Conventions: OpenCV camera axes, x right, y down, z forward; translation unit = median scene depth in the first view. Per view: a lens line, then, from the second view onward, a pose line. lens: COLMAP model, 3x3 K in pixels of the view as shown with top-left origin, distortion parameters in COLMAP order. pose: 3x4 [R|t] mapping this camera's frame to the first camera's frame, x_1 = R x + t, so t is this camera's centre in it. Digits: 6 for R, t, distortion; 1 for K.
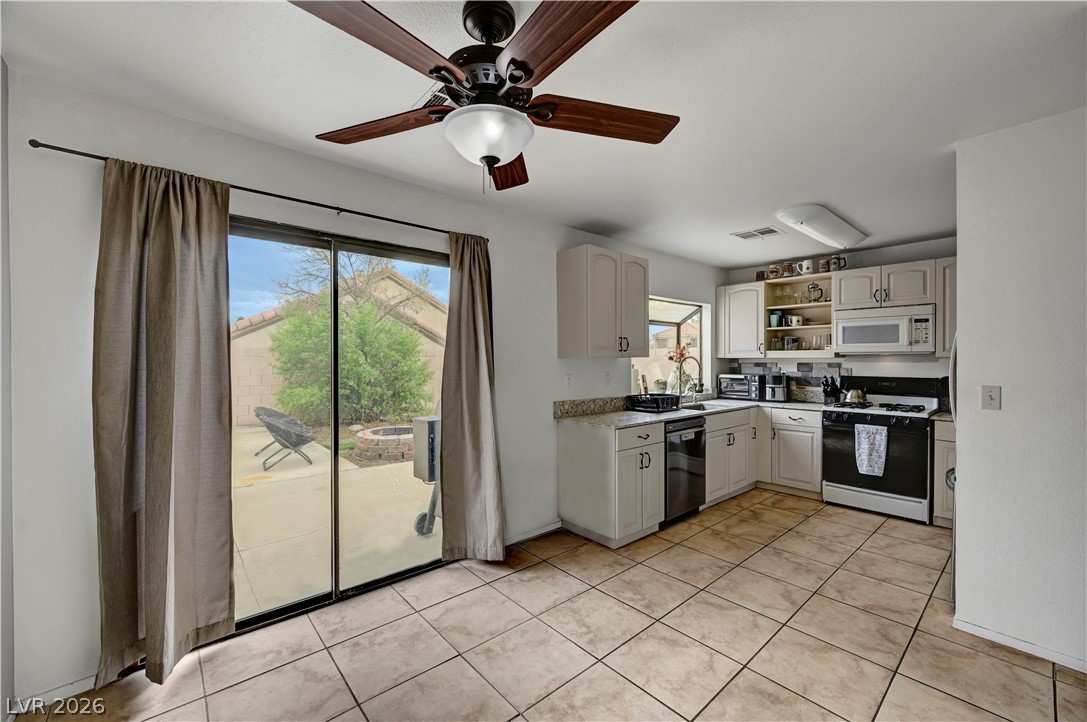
lens RADIAL K [[441.4, 0, 560.5], [0, 441.4, 361.9], [0, 0, 1]] dist [-0.003008, 0.000429]
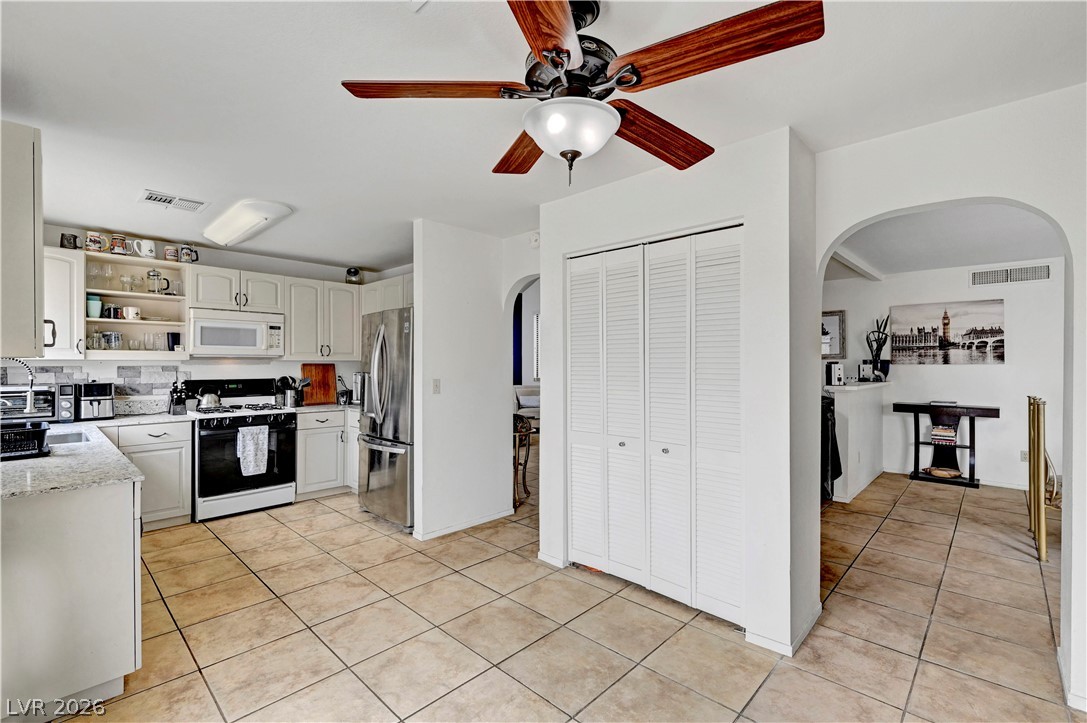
lens RADIAL K [[464.5, 0, 537.3], [0, 464.5, 362.0], [0, 0, 1]] dist [-0.002555, 0.000235]
pose [[-0.053934, 0.001791, 0.998543, -0.405138], [0.003573, 0.999992, -0.001600, -0.001717], [-0.998538, 0.003482, -0.053940, 0.395119]]
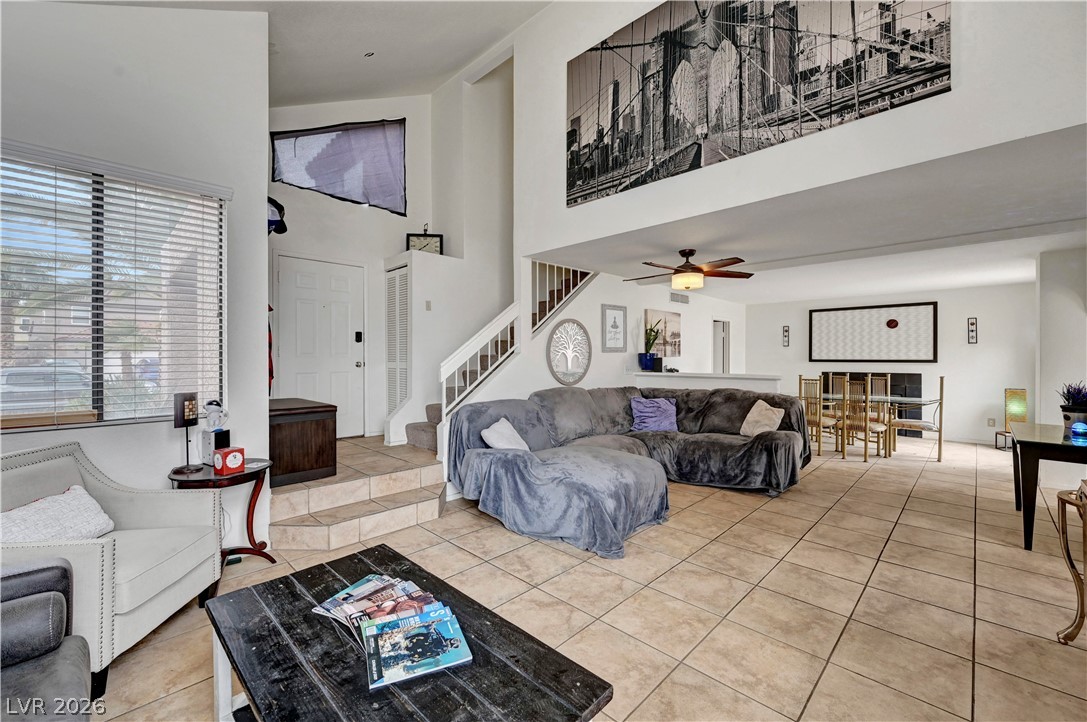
lens RADIAL K [[441.4, 0, 548.8], [0, 441.4, 356.6], [0, 0, 1]] dist [-0.003008, 0.000429]
pose [[-0.998038, -0.000750, -0.062612, 1.538392], [-0.000905, 0.999997, 0.002445, 0.002112], [0.062610, 0.002497, -0.998035, 0.857261]]
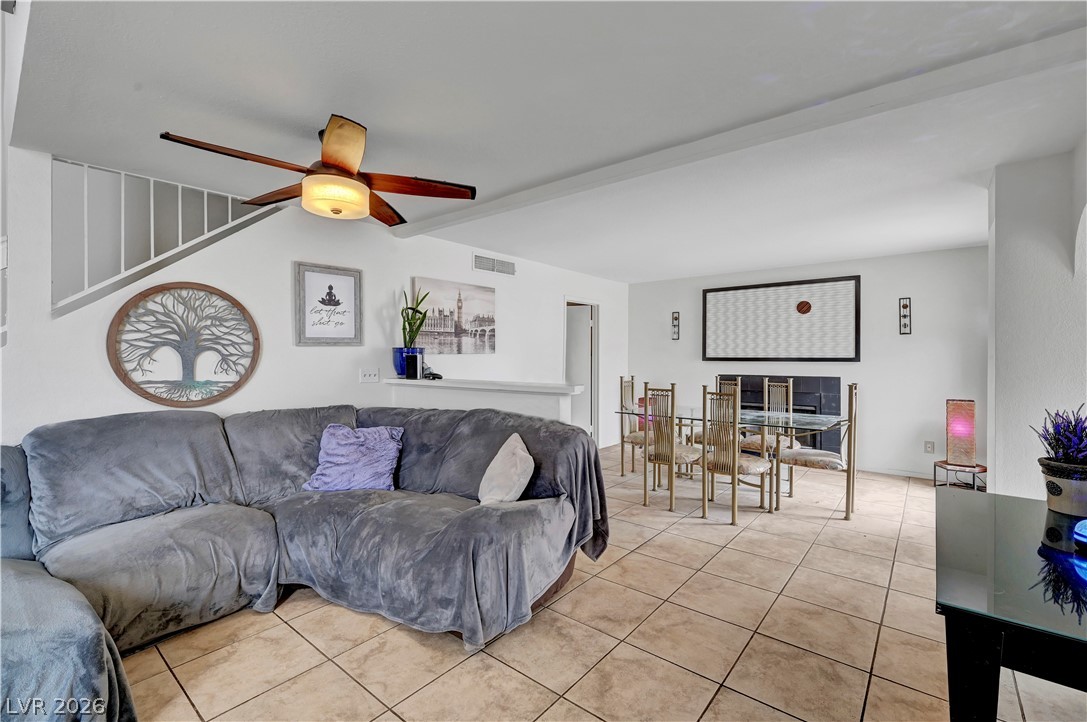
lens RADIAL K [[471.2, 0, 554.6], [0, 471.2, 357.4], [0, 0, 1]] dist [-0.000574, 0.001164]
pose [[-0.987827, 0.001204, -0.155553, 0.890809], [0.000062, 0.999973, 0.007347, 0.007143], [0.155558, 0.007248, -0.987800, 0.339914]]
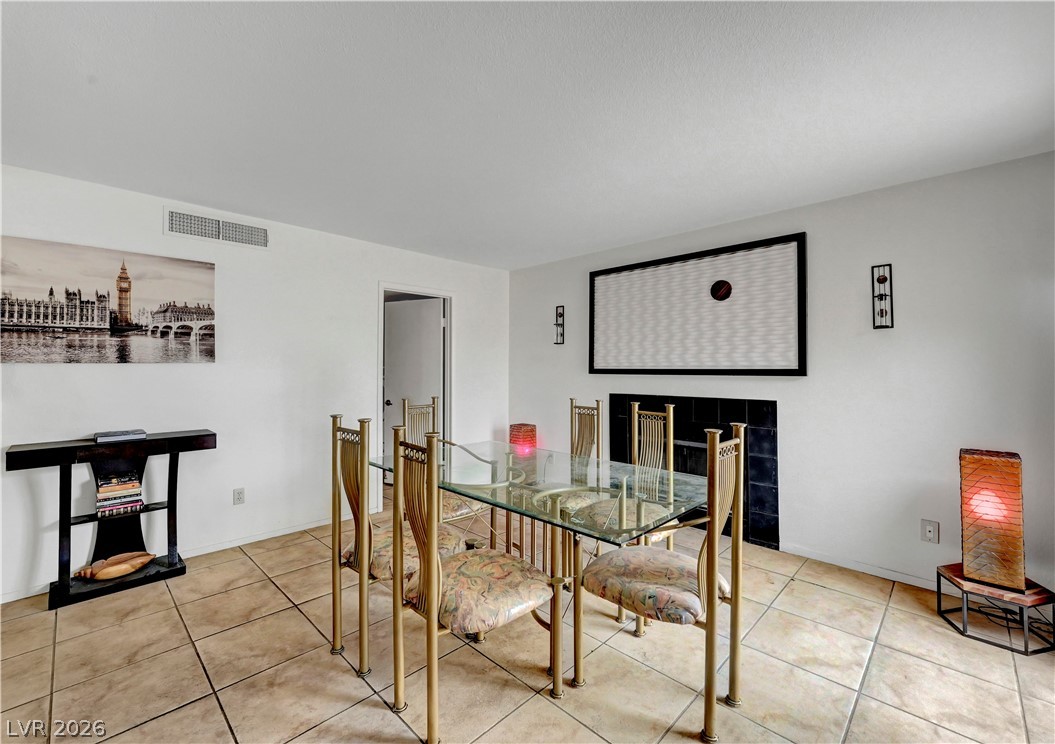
lens RADIAL K [[446.3, 0, 526.8], [0, 446.3, 361.8], [0, 0, 1]] dist [0.006663, -0.001000]
pose [[-0.998207, 0.000157, -0.059857, 0.314556], [0.000489, 0.999985, -0.005544, 0.009719], [0.059855, -0.005564, -0.998192, -0.140122]]
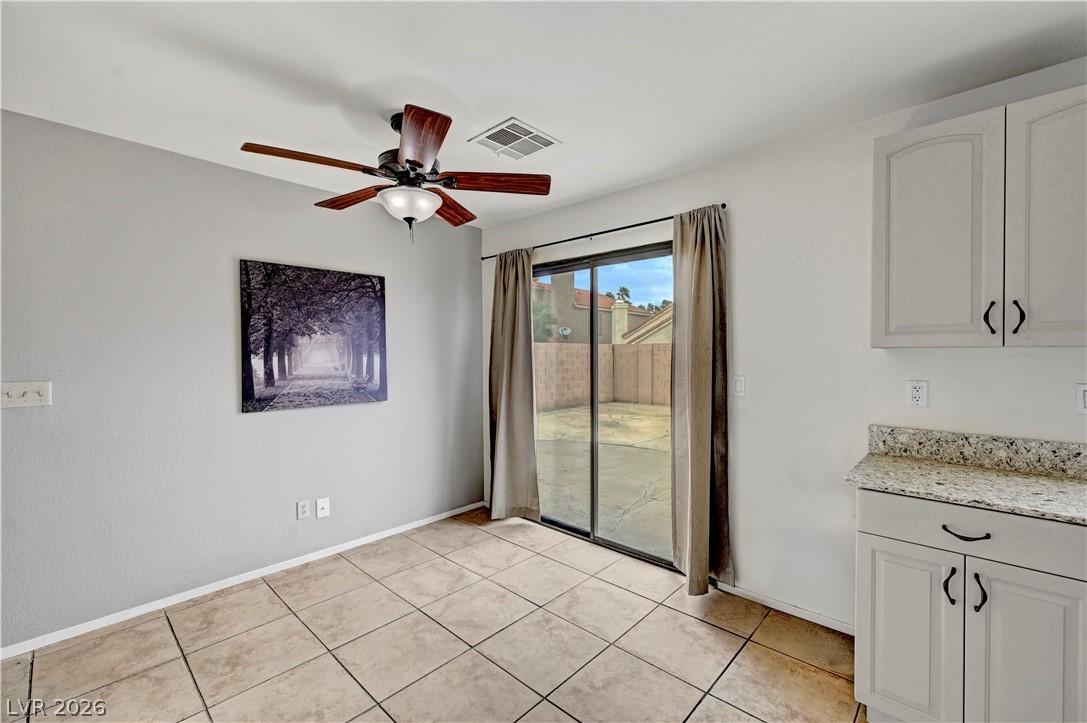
lens RADIAL K [[463.0, 0, 550.4], [0, 463.0, 357.1], [0, 0, 1]] dist [-0.000365, 0.001995]
pose [[0.082528, 0.008532, -0.996552, 0.500738], [-0.002236, 0.999962, 0.008376, -0.003234], [0.996586, 0.001537, 0.082544, 0.468355]]
